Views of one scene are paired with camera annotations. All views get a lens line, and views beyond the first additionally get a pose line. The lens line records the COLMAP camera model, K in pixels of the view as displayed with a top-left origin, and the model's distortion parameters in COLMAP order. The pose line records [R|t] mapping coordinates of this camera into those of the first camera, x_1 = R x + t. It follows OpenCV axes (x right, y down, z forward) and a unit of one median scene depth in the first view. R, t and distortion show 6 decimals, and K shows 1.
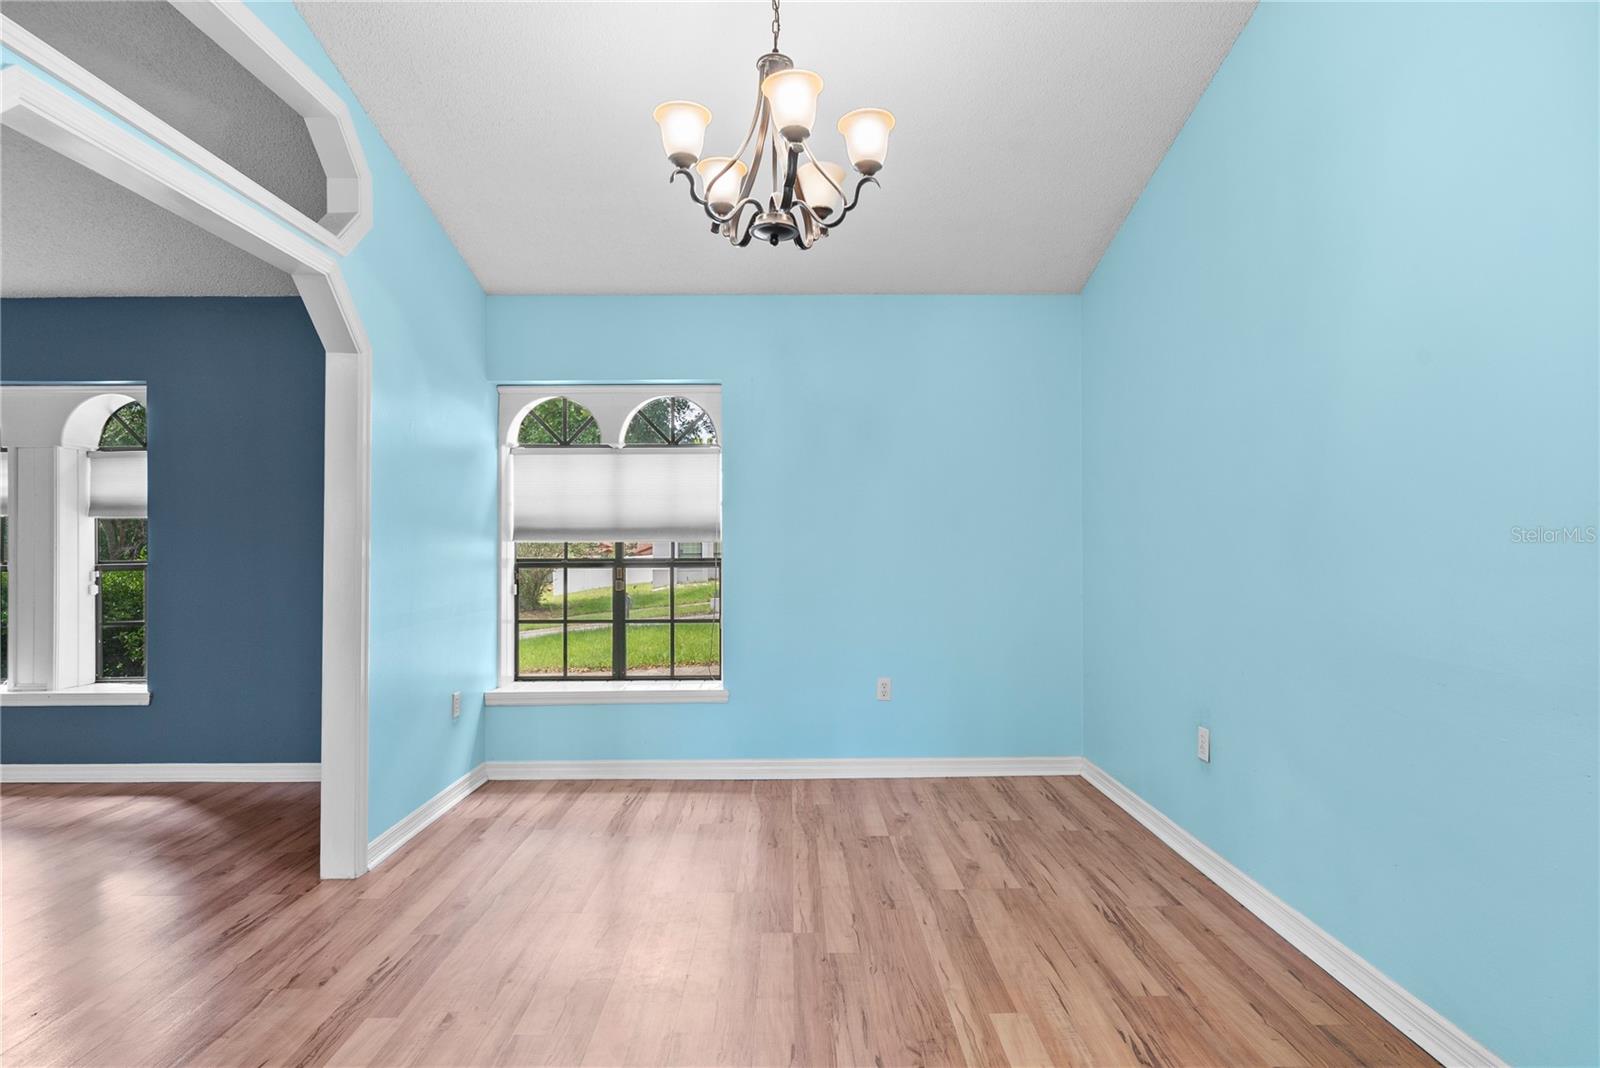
lens RADIAL K [[822.9, 0, 797.2], [0, 822.9, 541.1], [0, 0, 1]] dist [-0.010391, 0.004822]
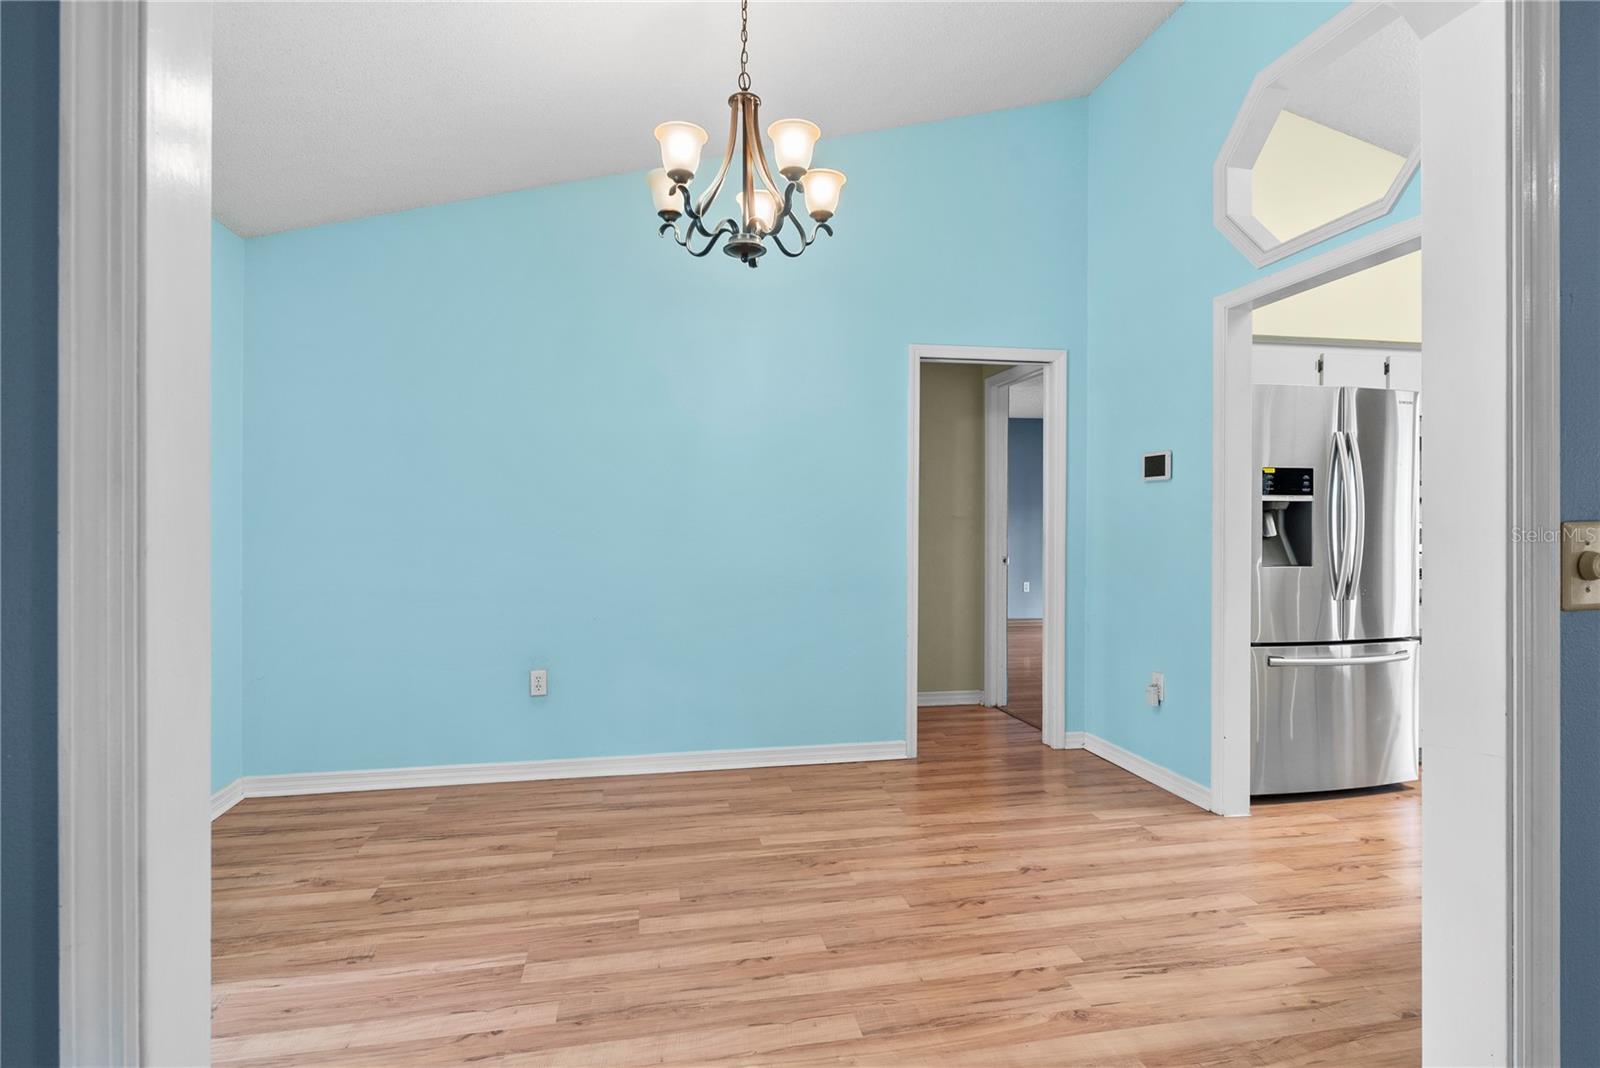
lens RADIAL K [[822.9, 0, 793.0], [0, 822.9, 526.8], [0, 0, 1]] dist [-0.010391, 0.004822]
pose [[-0.163033, -0.000649, 0.986620, -0.782712], [0.000561, 1.000000, 0.000751, 0.000173], [-0.986620, 0.000676, -0.163033, 0.750629]]
